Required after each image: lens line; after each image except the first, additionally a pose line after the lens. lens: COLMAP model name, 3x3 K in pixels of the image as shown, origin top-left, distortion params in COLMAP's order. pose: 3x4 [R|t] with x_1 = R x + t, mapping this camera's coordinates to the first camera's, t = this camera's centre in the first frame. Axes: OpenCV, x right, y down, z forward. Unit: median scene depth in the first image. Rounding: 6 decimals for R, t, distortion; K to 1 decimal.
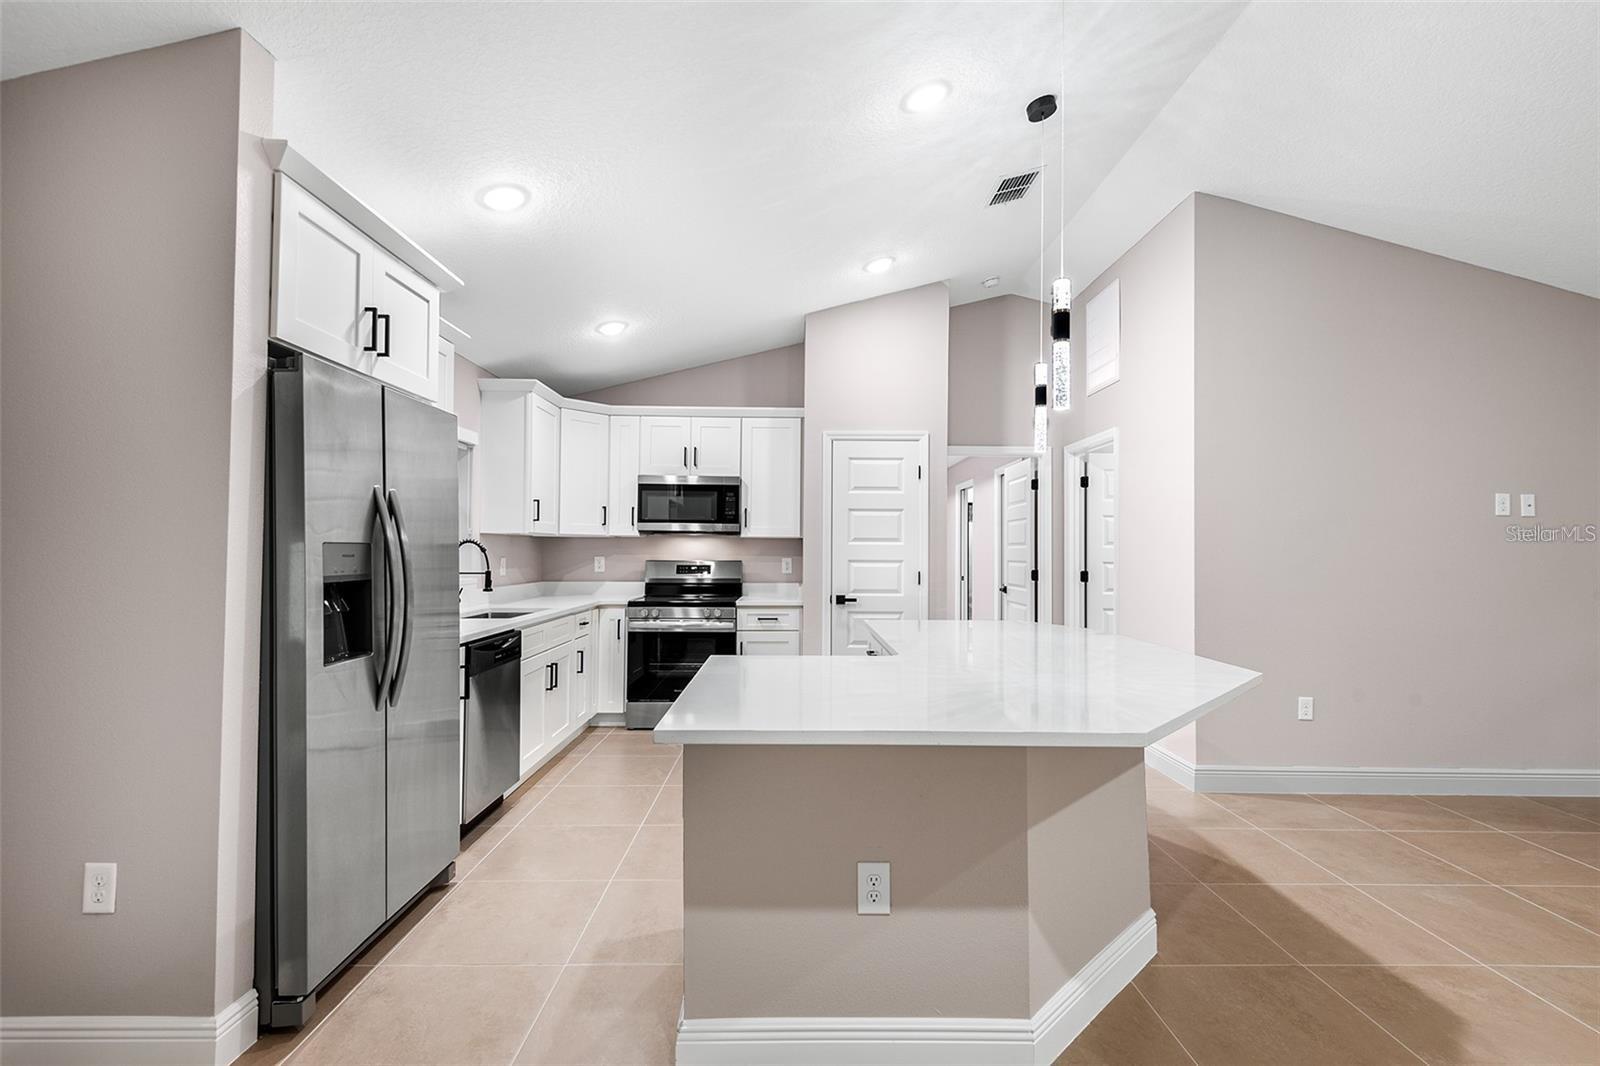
lens RADIAL K [[741.0, 0, 805.1], [0, 741.0, 529.6], [0, 0, 1]] dist [0.030674, -0.019001]
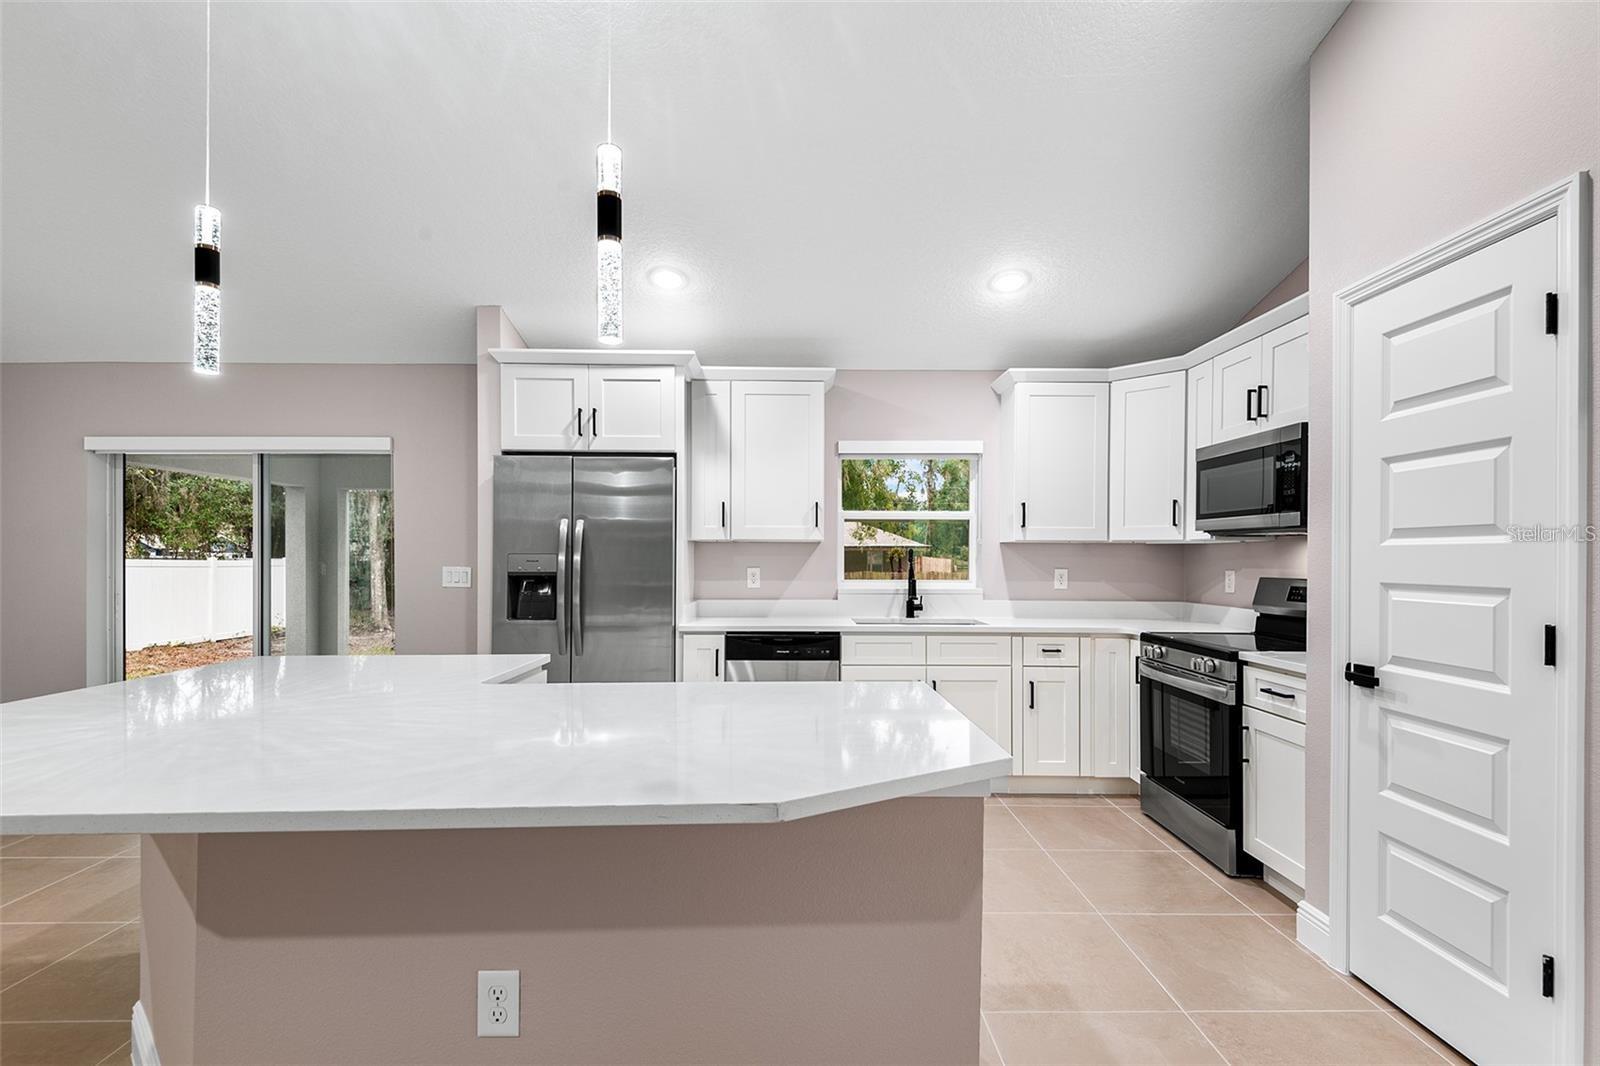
lens RADIAL K [[741.0, 0, 795.0], [0, 741.0, 553.3], [0, 0, 1]] dist [0.030674, -0.019001]
pose [[-0.002657, -0.011560, -0.999930, 0.476072], [0.023482, 0.999657, -0.011620, 0.021645], [0.999721, -0.023512, -0.002385, 0.676416]]
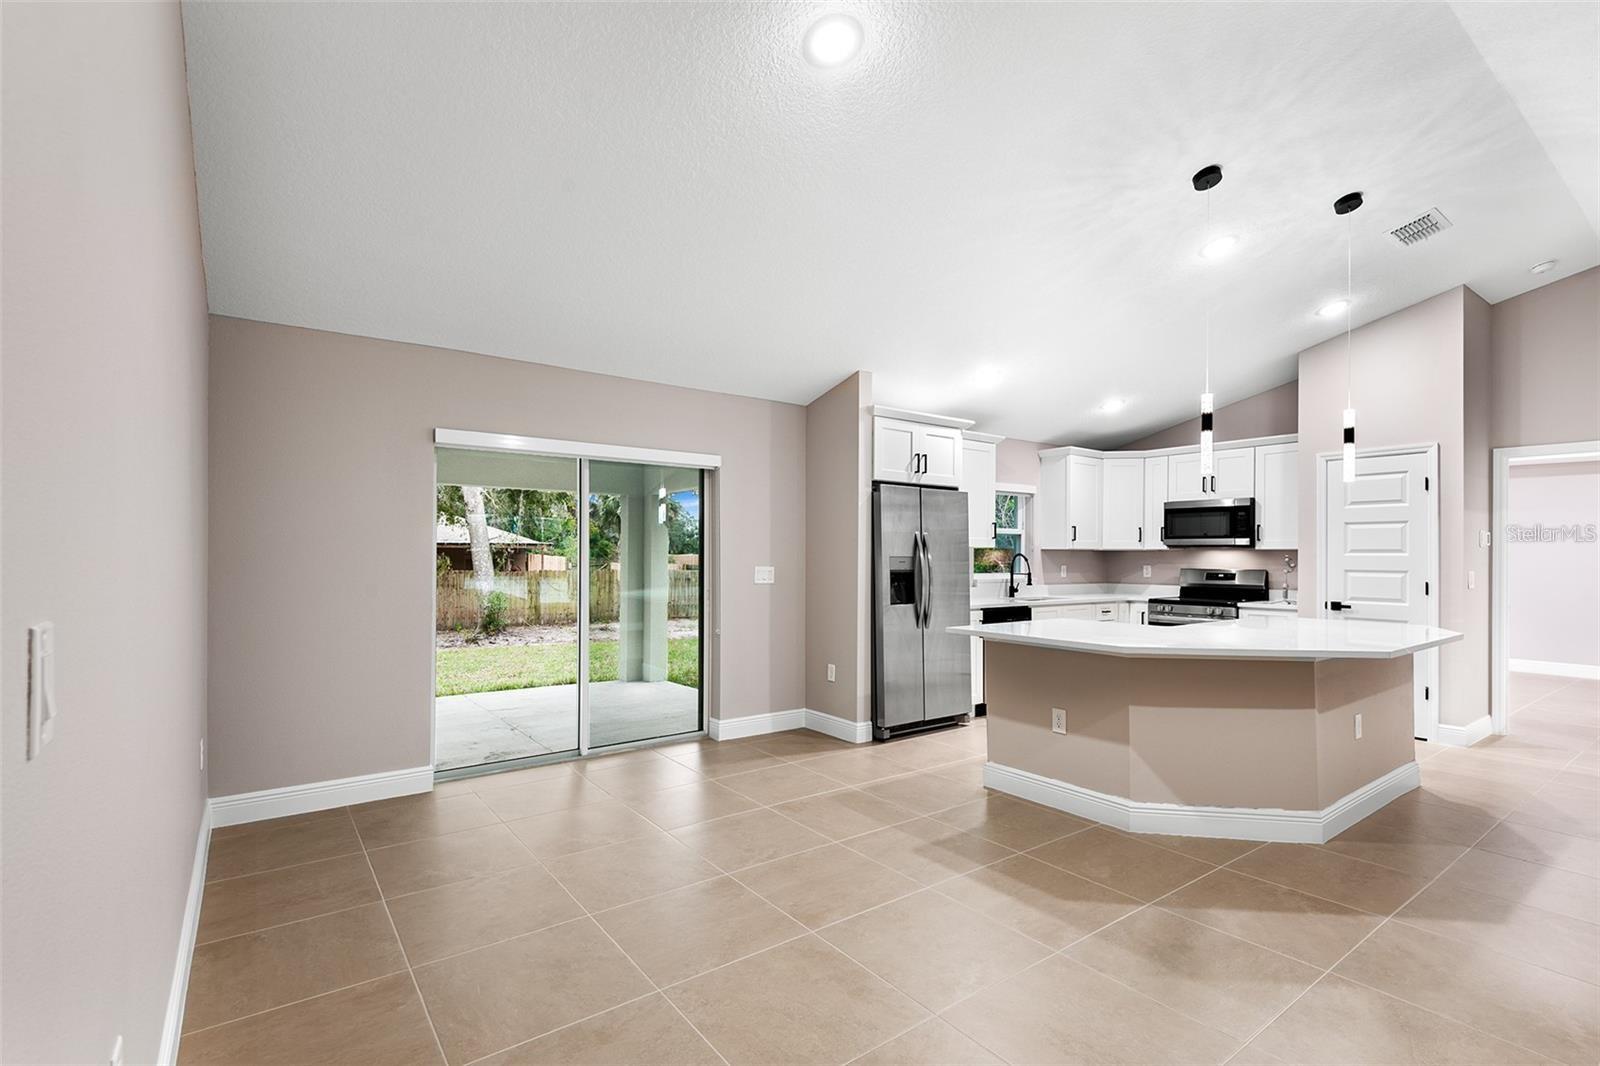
lens RADIAL K [[741.0, 0, 801.8], [0, 741.0, 548.7], [0, 0, 1]] dist [0.030674, -0.019001]
pose [[0.585506, -0.010680, -0.810598, 0.482374], [0.019966, 0.999800, 0.001249, -0.007261], [0.810422, -0.016916, 0.585602, -0.283618]]
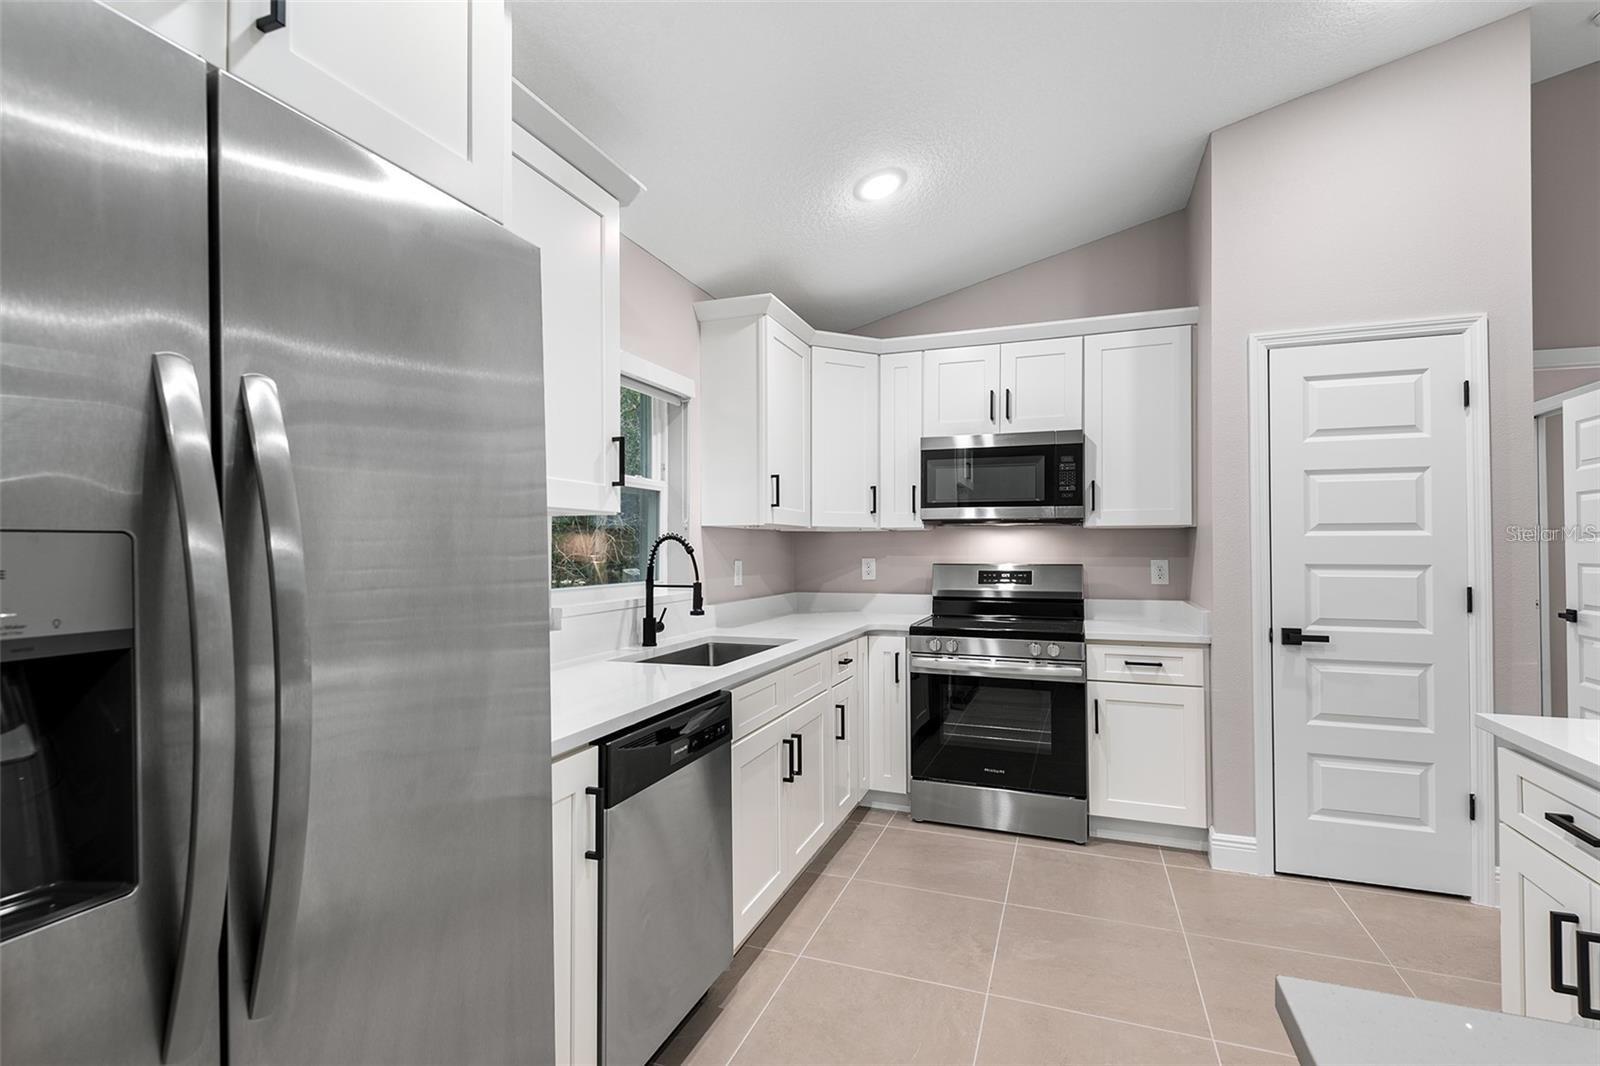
lens RADIAL K [[741.0, 0, 807.0], [0, 741.0, 533.7], [0, 0, 1]] dist [0.030674, -0.019001]
pose [[0.935364, -0.013985, -0.353410, -0.090667], [0.016795, 0.999847, 0.004886, 0.009489], [0.353287, -0.010505, 0.935456, 0.354806]]
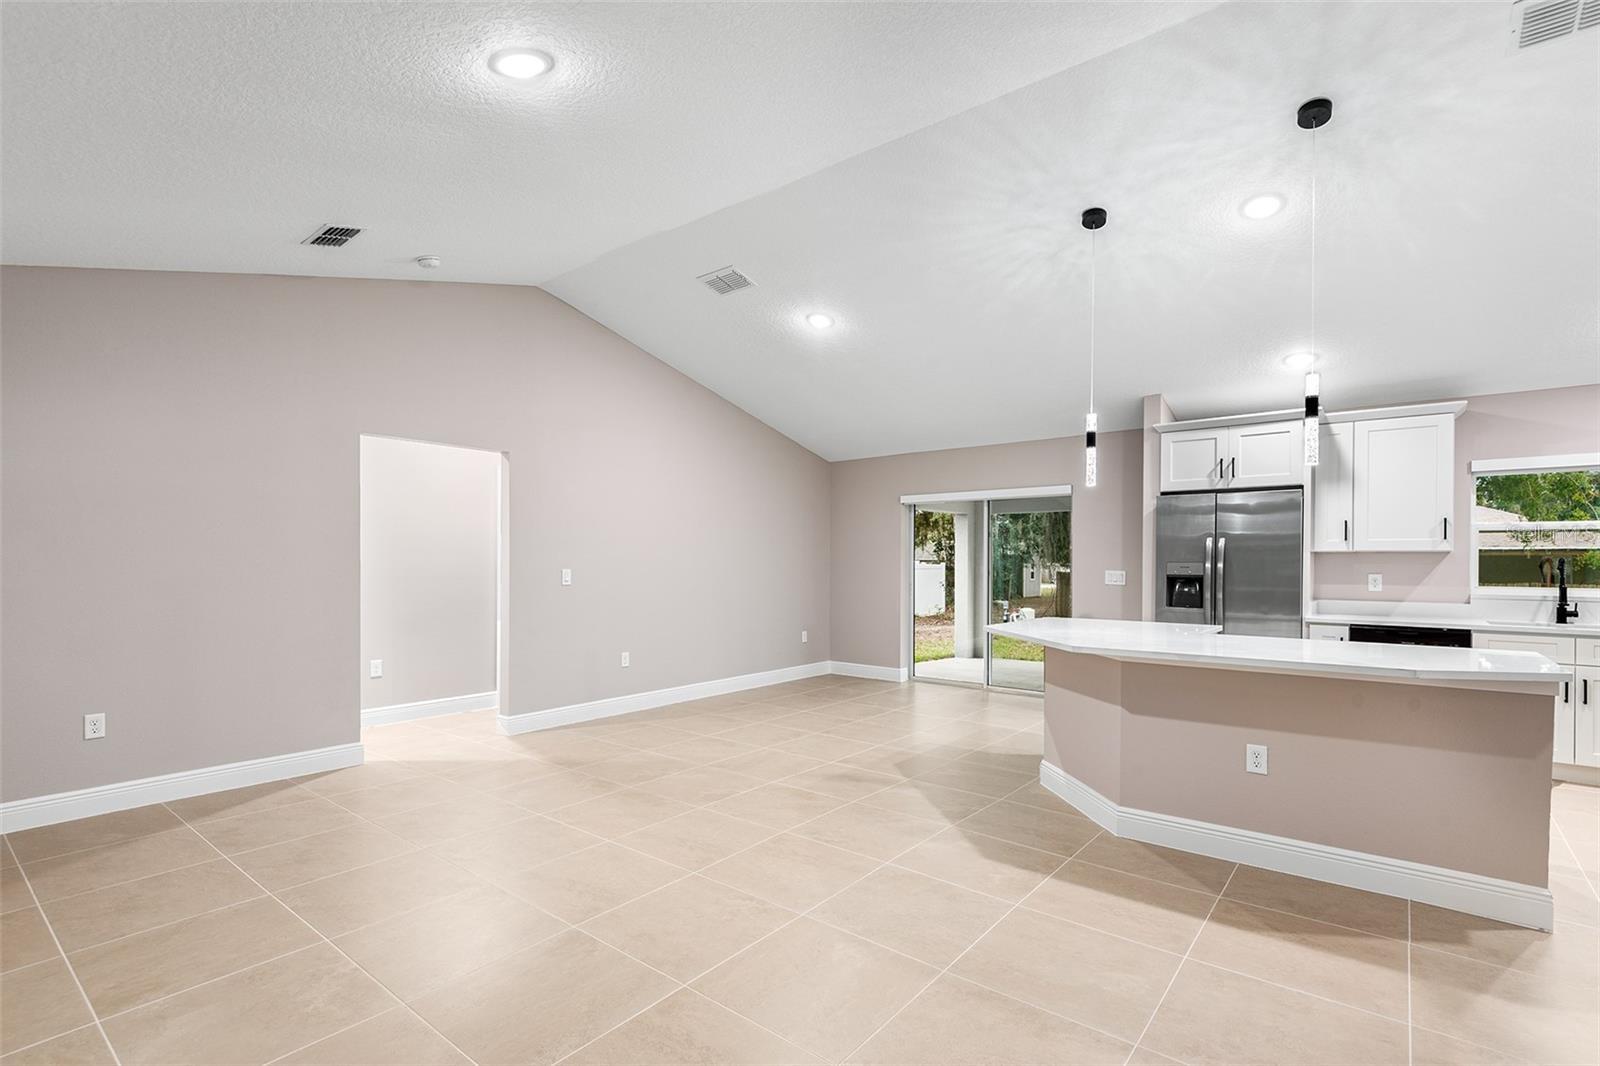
lens RADIAL K [[741.0, 0, 805.0], [0, 741.0, 562.9], [0, 0, 1]] dist [0.030674, -0.019001]
pose [[-0.633372, -0.006351, -0.773822, 0.917811], [0.011784, 0.999771, -0.017850, 0.021086], [0.773758, -0.020425, -0.633152, 0.671976]]
